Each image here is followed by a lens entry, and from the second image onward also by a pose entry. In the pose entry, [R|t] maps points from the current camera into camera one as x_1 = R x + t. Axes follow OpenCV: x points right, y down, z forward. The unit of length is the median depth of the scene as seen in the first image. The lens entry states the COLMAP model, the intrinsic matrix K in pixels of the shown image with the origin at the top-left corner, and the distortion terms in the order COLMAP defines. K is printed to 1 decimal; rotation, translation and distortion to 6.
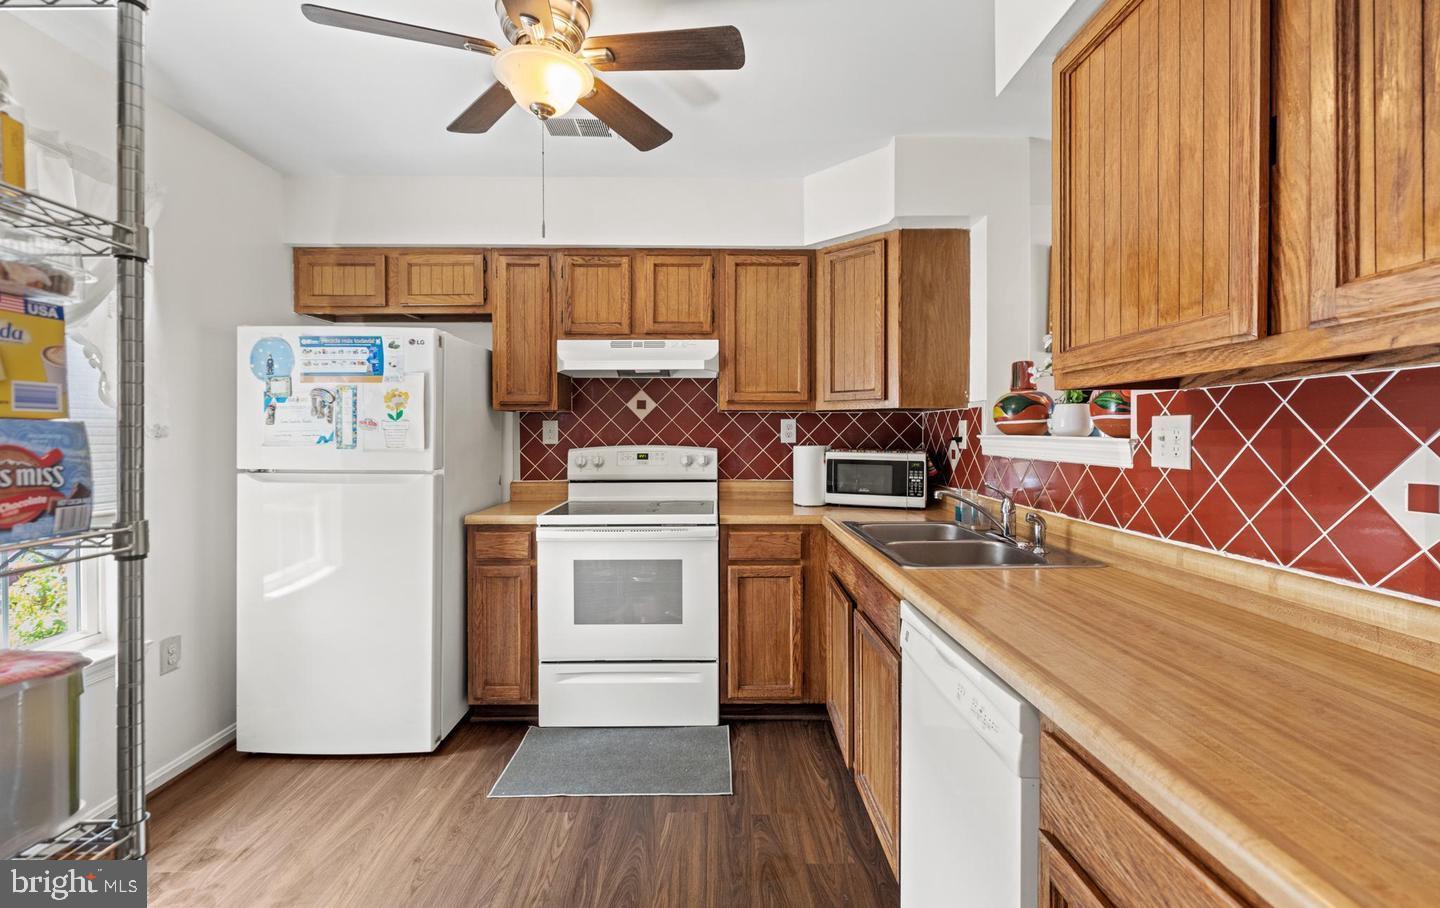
lens RADIAL K [[623.2, 0, 718.3], [0, 623.2, 435.0], [0, 0, 1]] dist [-0.000429, 0.000309]
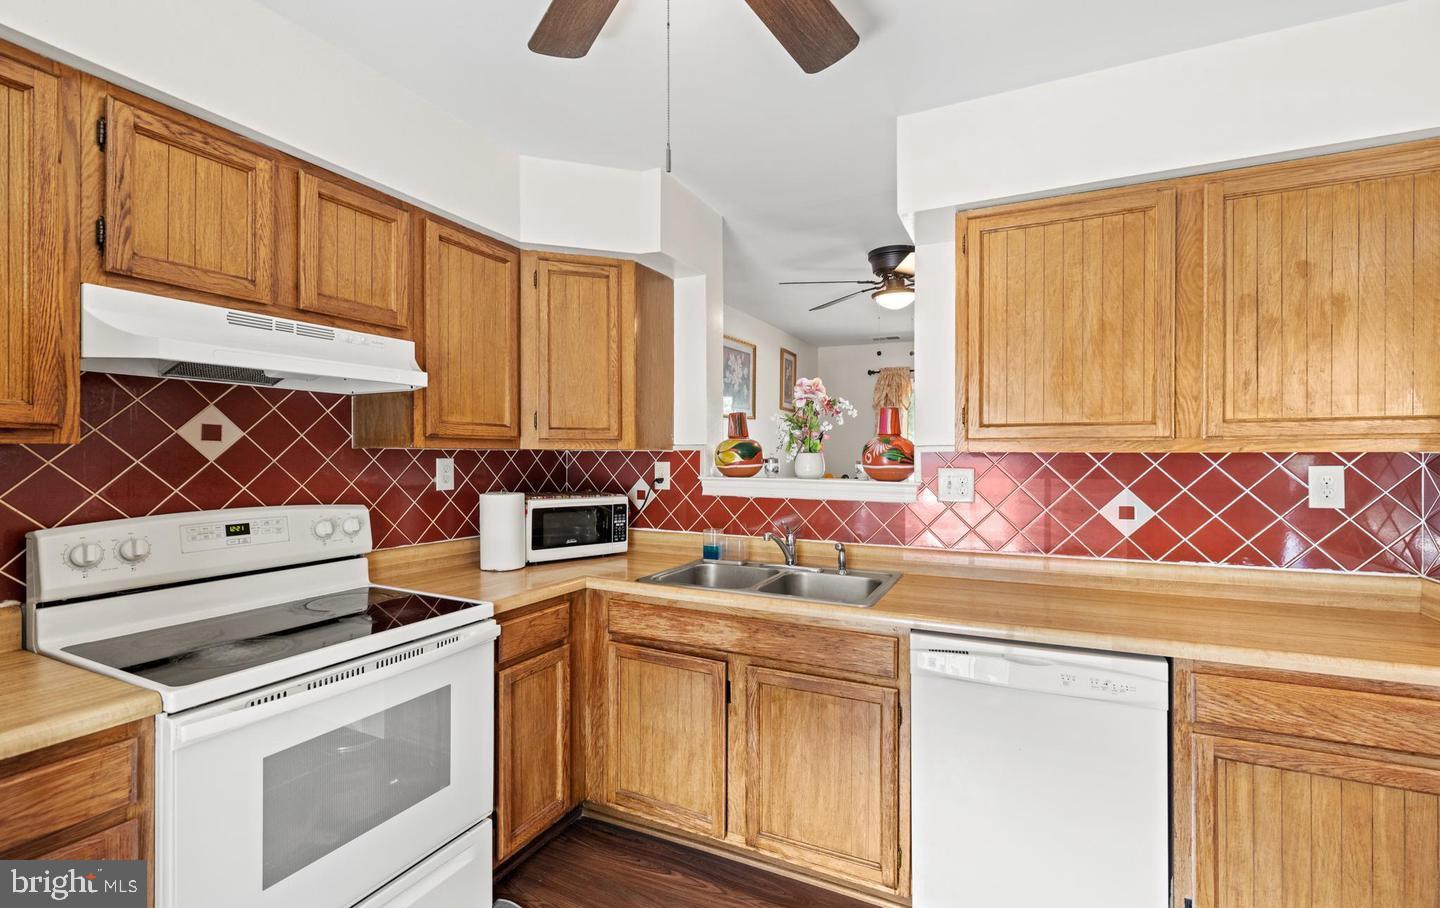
lens RADIAL K [[628.7, 0, 720.0], [0, 628.7, 454.0], [0, 0, 1]] dist [0.001902, 0.000023]
pose [[0.443739, 0.000961, 0.896156, -0.458572], [0.001392, 0.999997, -0.001761, -0.031816], [-0.896155, 0.002029, 0.443736, 0.412030]]
